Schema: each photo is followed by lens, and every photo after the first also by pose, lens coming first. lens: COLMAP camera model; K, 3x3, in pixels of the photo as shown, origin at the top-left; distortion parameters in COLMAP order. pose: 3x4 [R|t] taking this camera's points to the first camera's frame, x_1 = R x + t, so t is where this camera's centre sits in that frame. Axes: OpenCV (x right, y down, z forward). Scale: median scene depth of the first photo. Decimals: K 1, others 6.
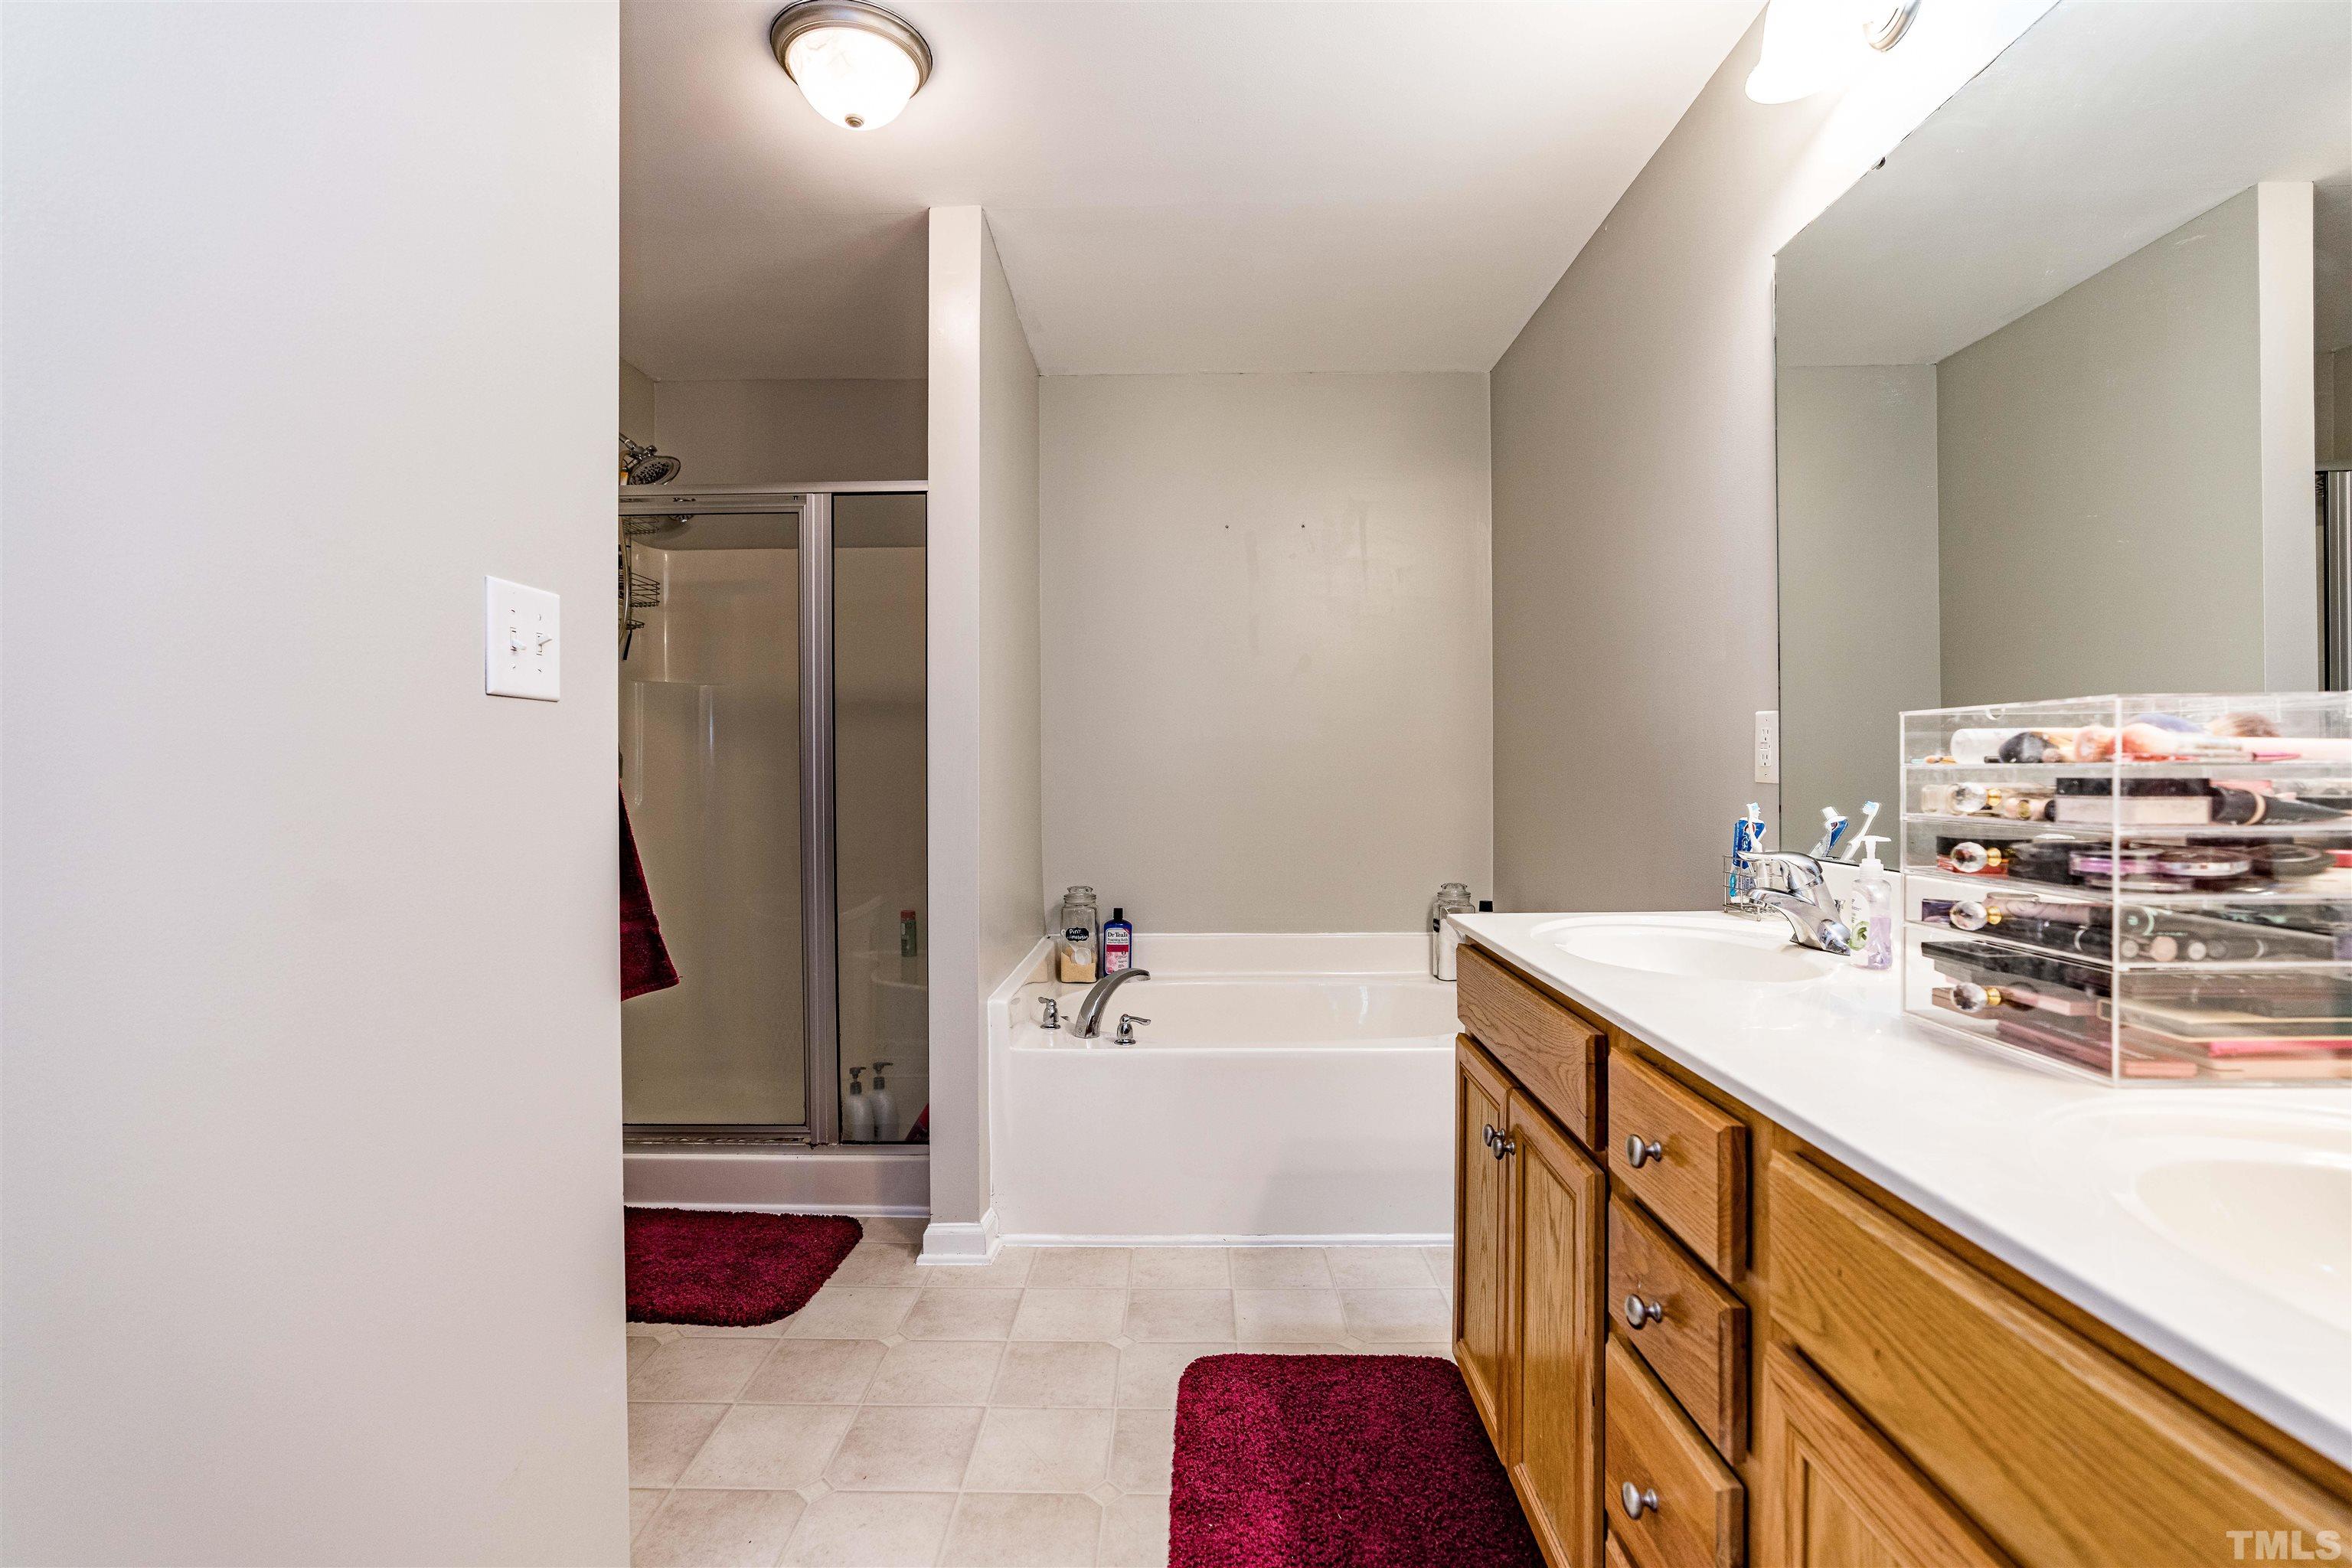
lens RADIAL K [[1071.3, 0, 1176.7], [0, 1071.3, 781.9], [0, 0, 1]] dist [-0.043668, 0.020824]
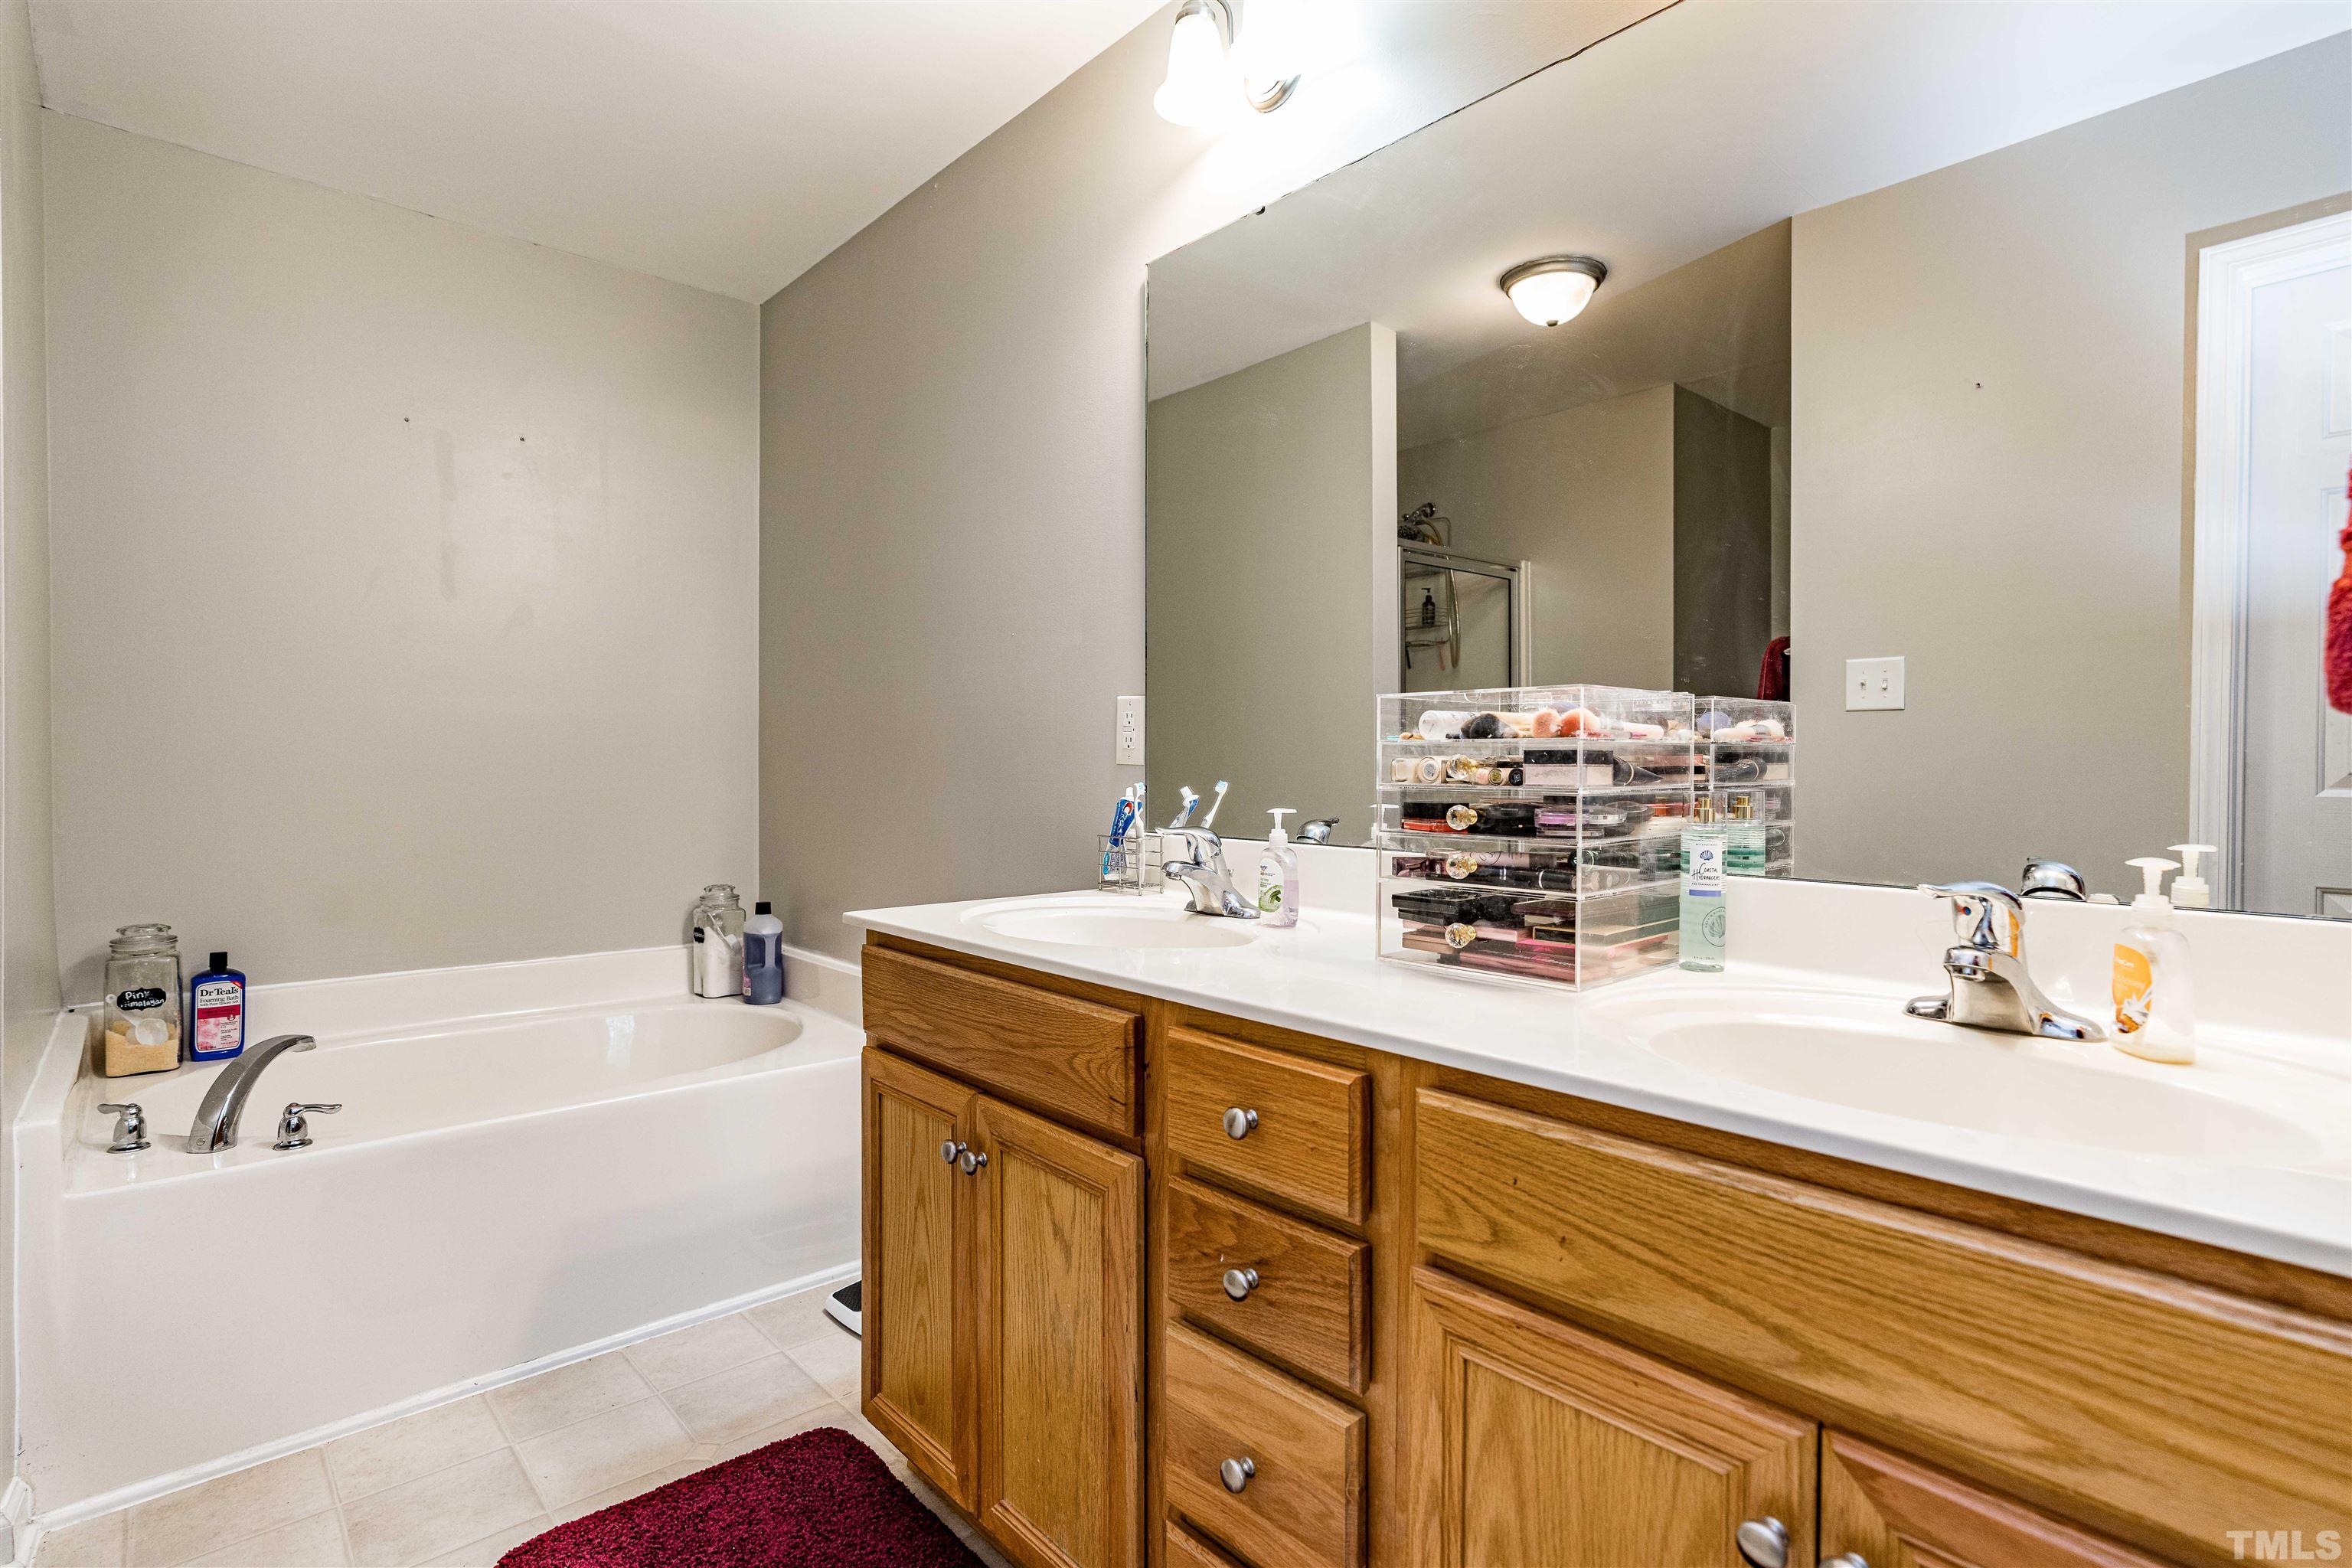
lens RADIAL K [[1142.0, 0, 1168.9], [0, 1142.0, 779.7], [0, 0, 1]] dist [-0.033617, 0.022202]
pose [[0.735283, -0.000378, 0.677760, -0.165816], [-0.001313, 0.999997, 0.001982, 0.012410], [-0.677759, -0.002347, 0.735281, 0.127860]]
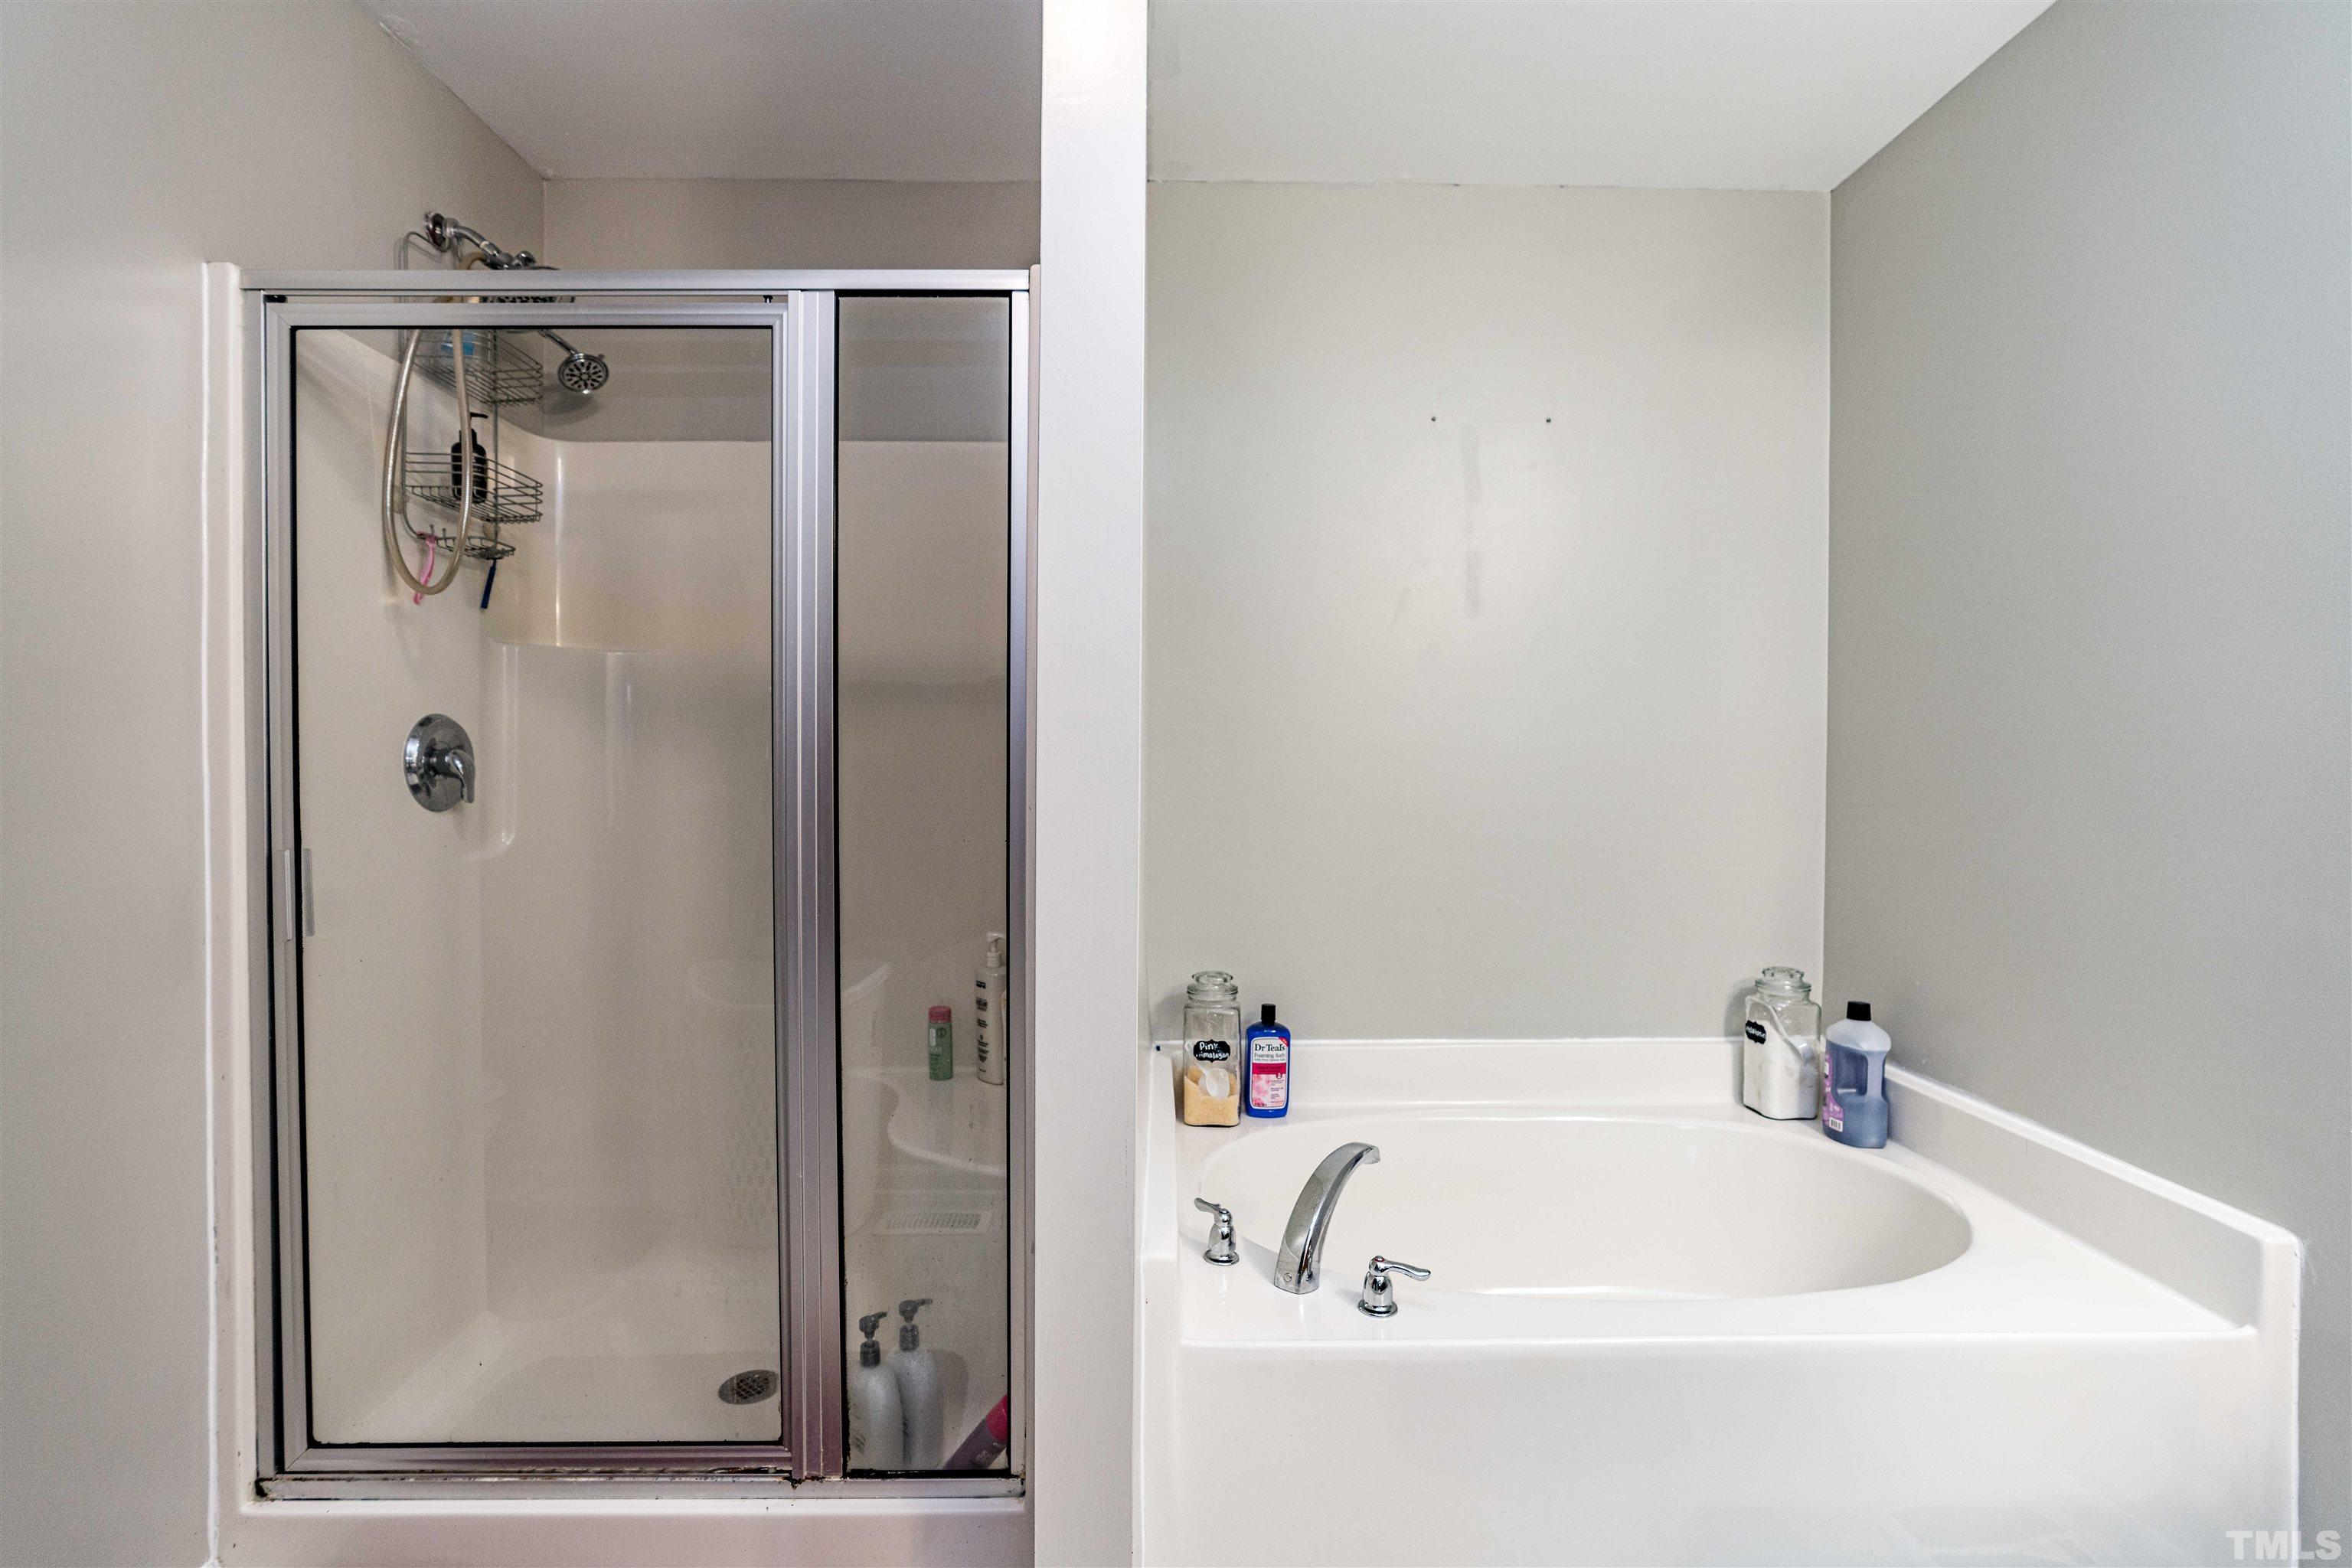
lens RADIAL K [[1071.3, 0, 1176.7], [0, 1071.3, 781.9], [0, 0, 1]] dist [-0.043668, 0.020824]
pose [[0.999535, 0.007819, 0.029484, -0.225358], [-0.008099, 0.999923, 0.009417, -0.038637], [-0.029408, -0.009652, 0.999521, 0.620312]]
